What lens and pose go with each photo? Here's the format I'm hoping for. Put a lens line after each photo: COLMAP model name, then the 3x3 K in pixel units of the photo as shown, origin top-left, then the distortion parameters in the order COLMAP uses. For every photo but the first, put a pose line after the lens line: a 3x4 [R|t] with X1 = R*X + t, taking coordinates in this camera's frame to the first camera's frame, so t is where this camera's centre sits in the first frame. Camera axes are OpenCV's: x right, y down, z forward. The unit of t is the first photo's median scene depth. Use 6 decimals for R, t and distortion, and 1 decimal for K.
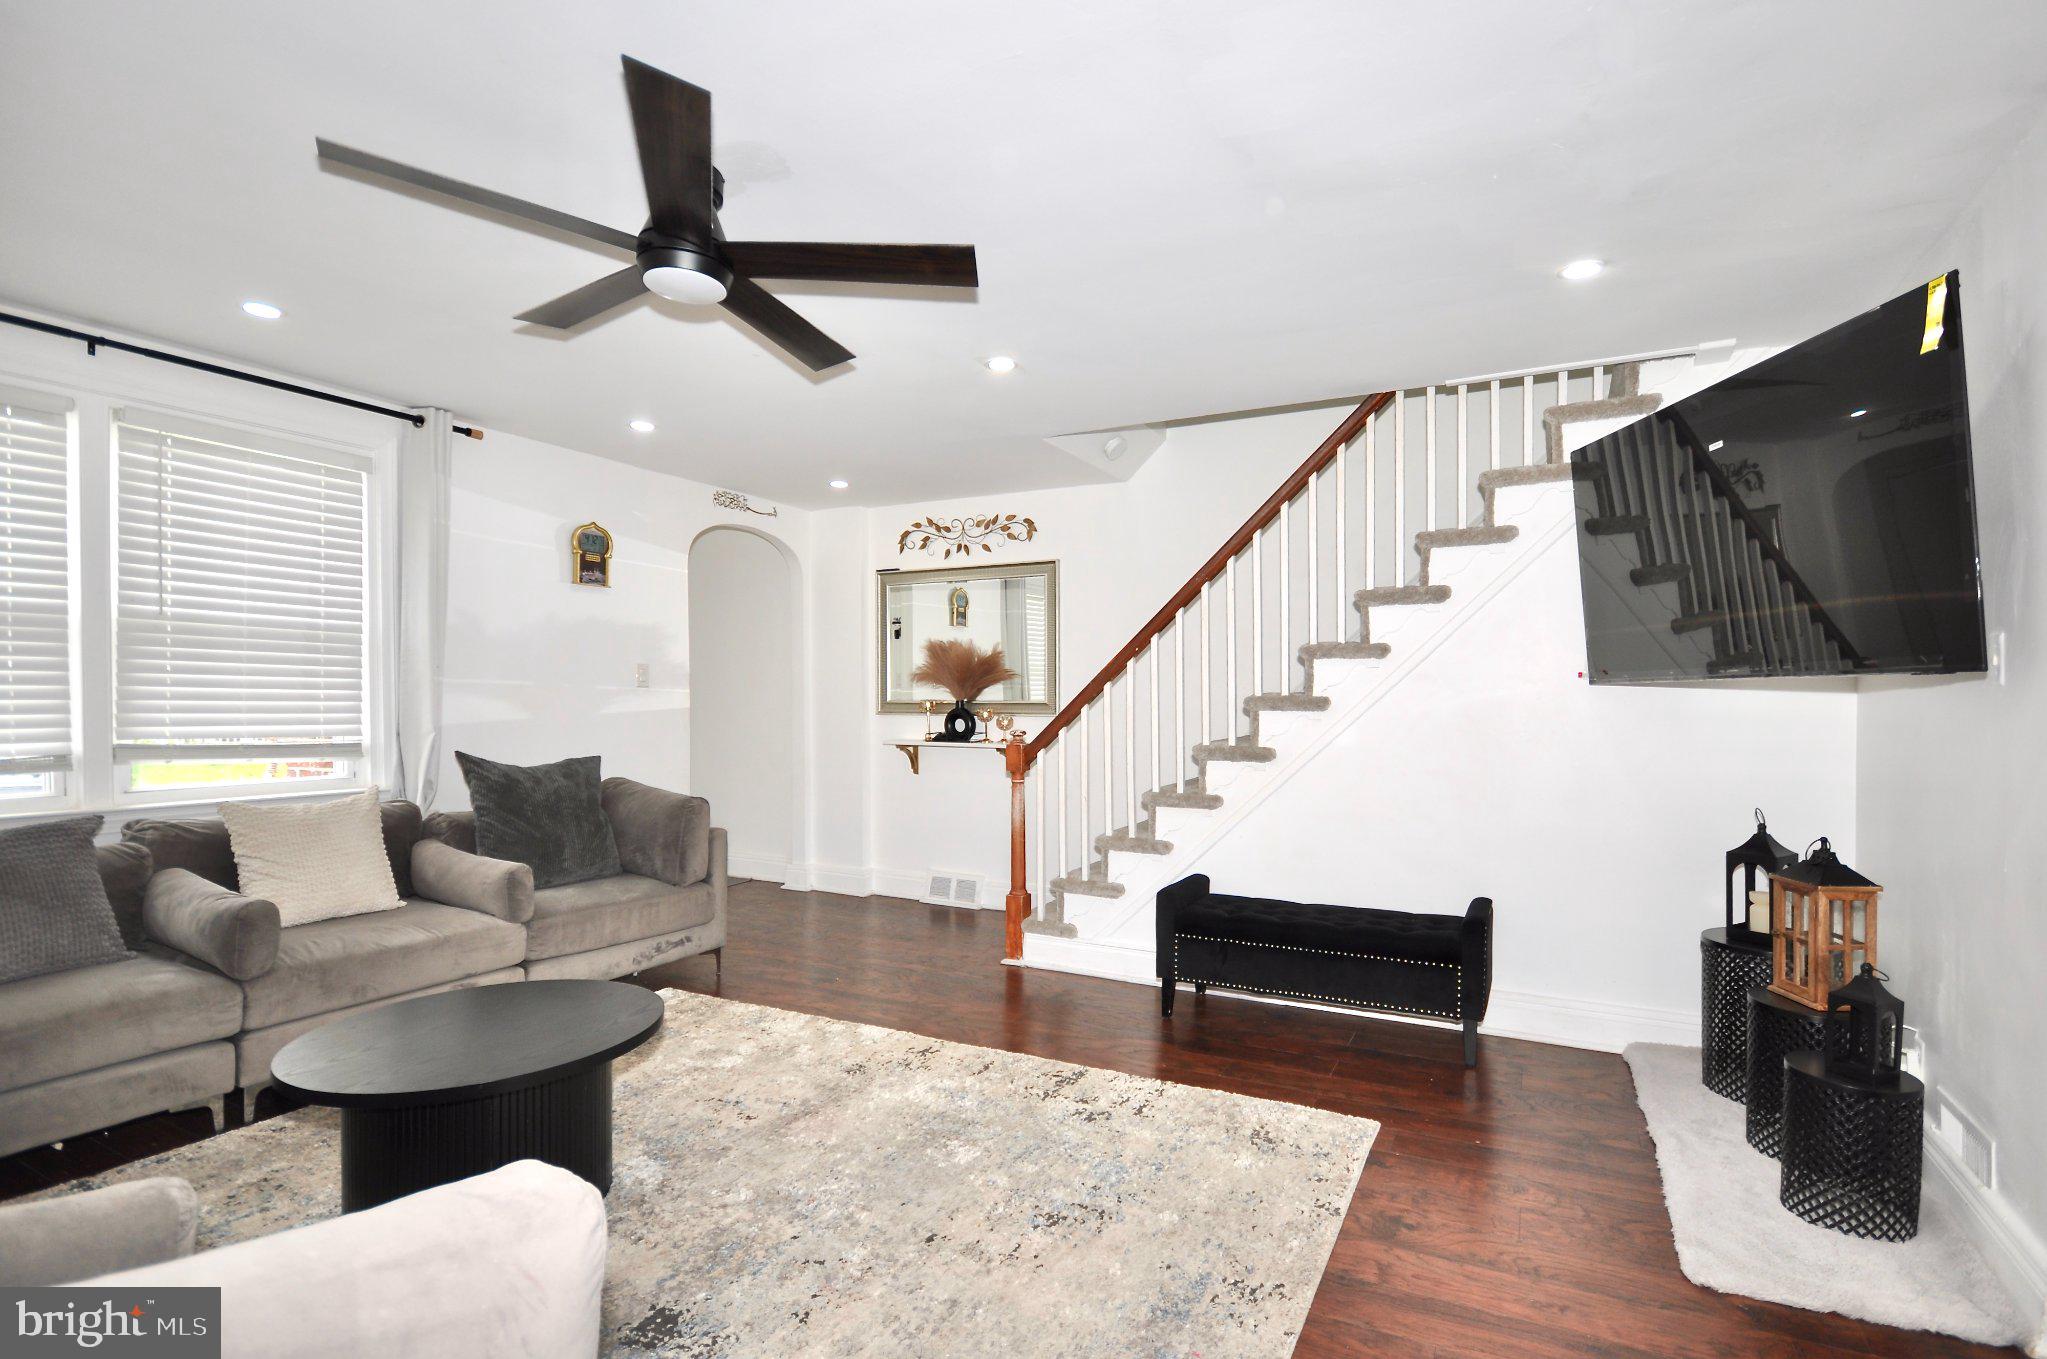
lens RADIAL K [[969.6, 0, 1060.1], [0, 969.6, 694.1], [0, 0, 1]] dist [0.000309, 0.000217]
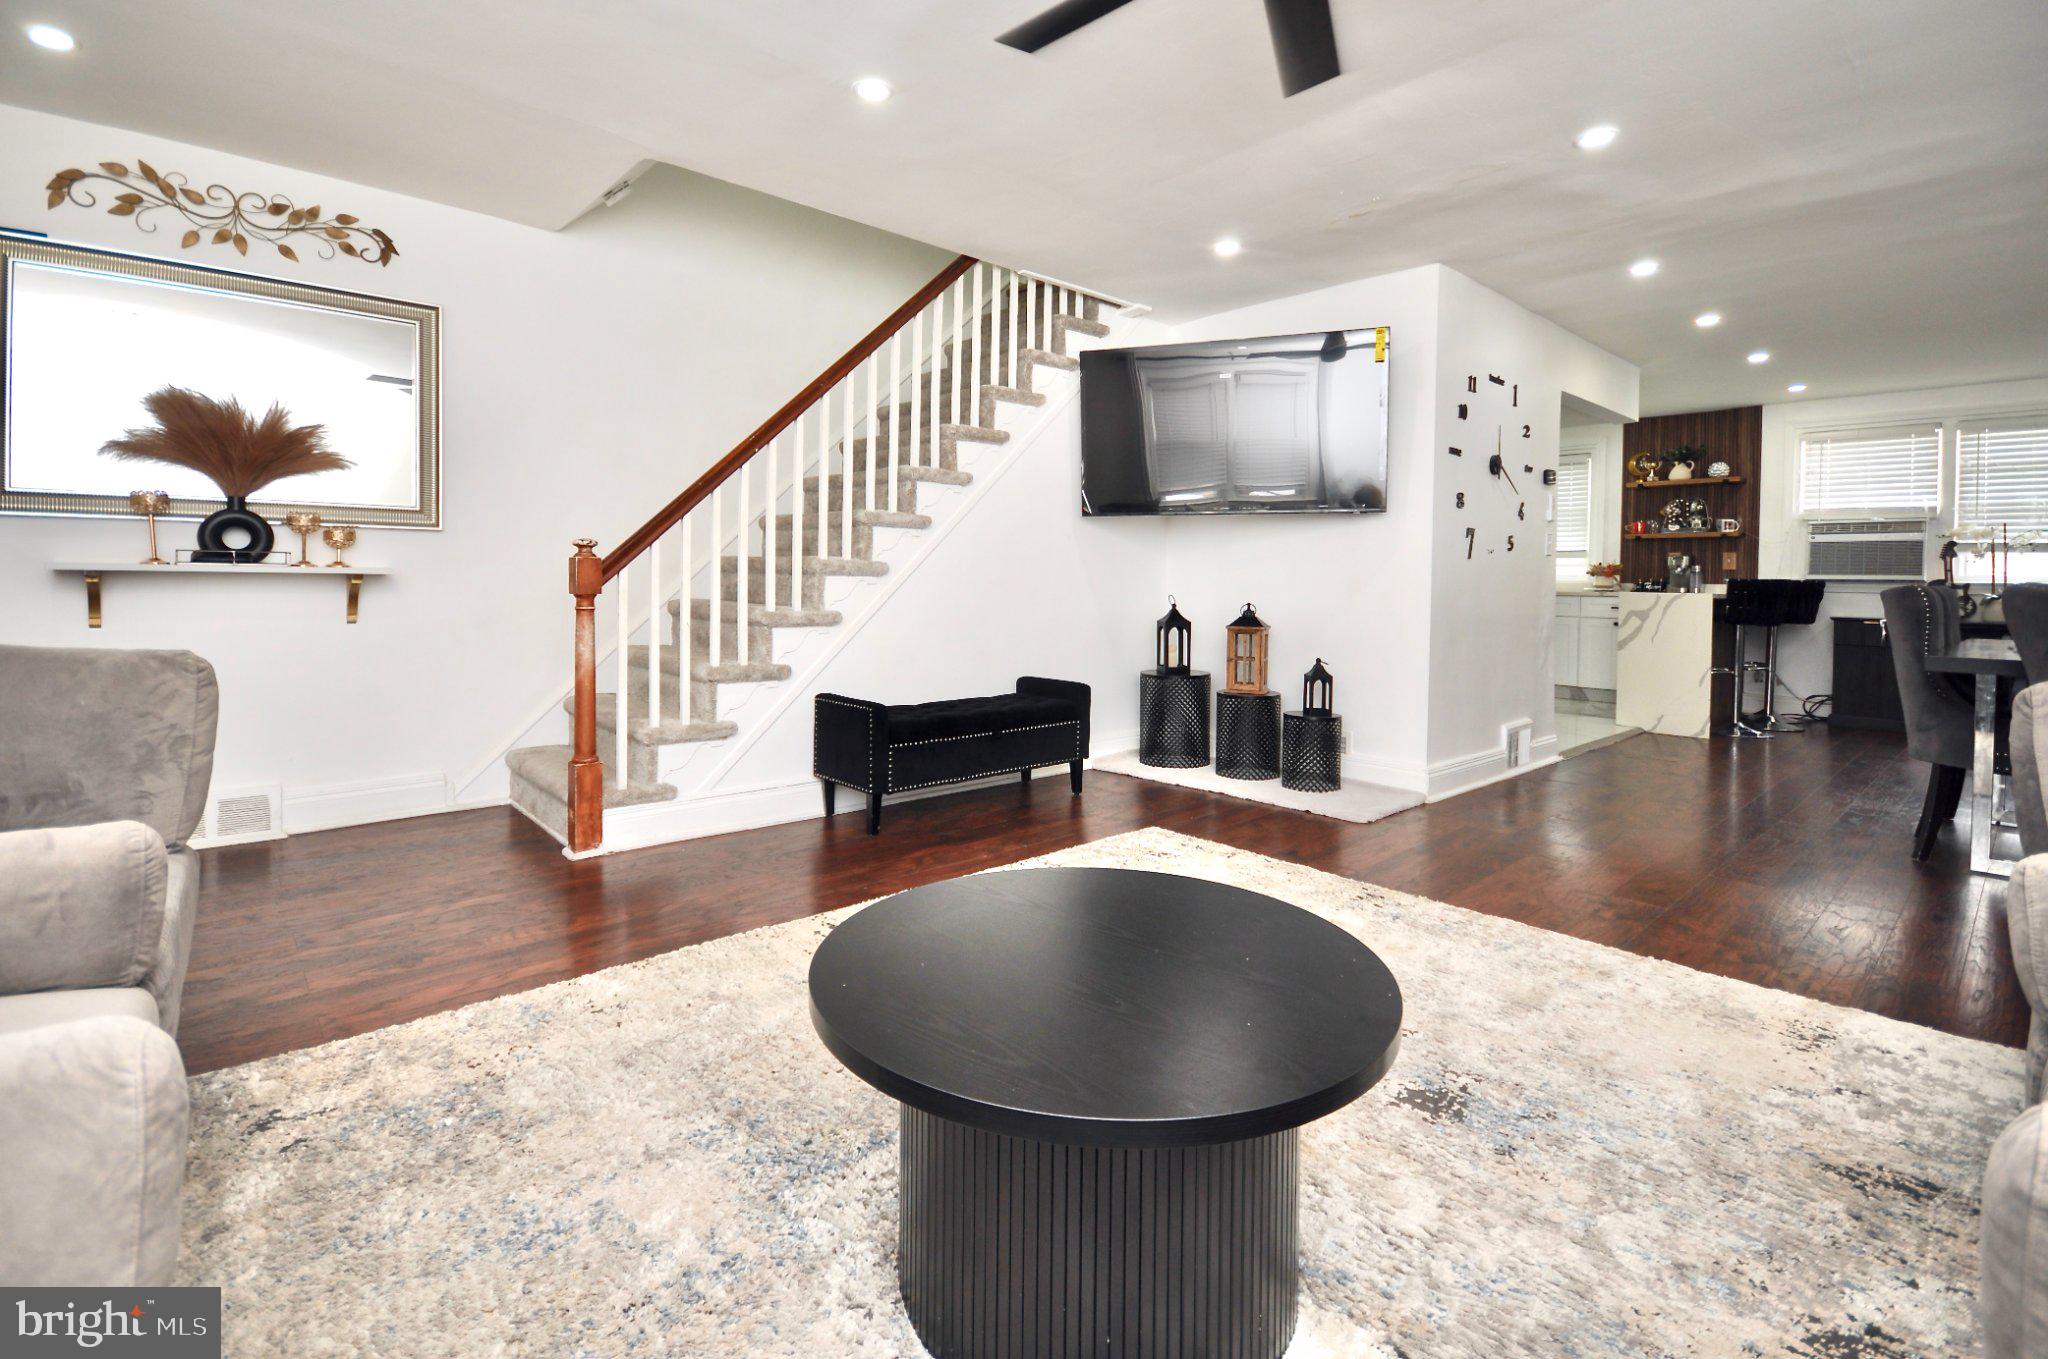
lens RADIAL K [[955.2, 0, 995.1], [0, 955.2, 595.9], [0, 0, 1]] dist [0.016400, -0.020453]
pose [[0.366294, -0.011948, 0.930422, -0.687283], [-0.016377, 0.999680, 0.019285, 0.068619], [-0.930355, -0.022302, 0.365981, 0.507981]]
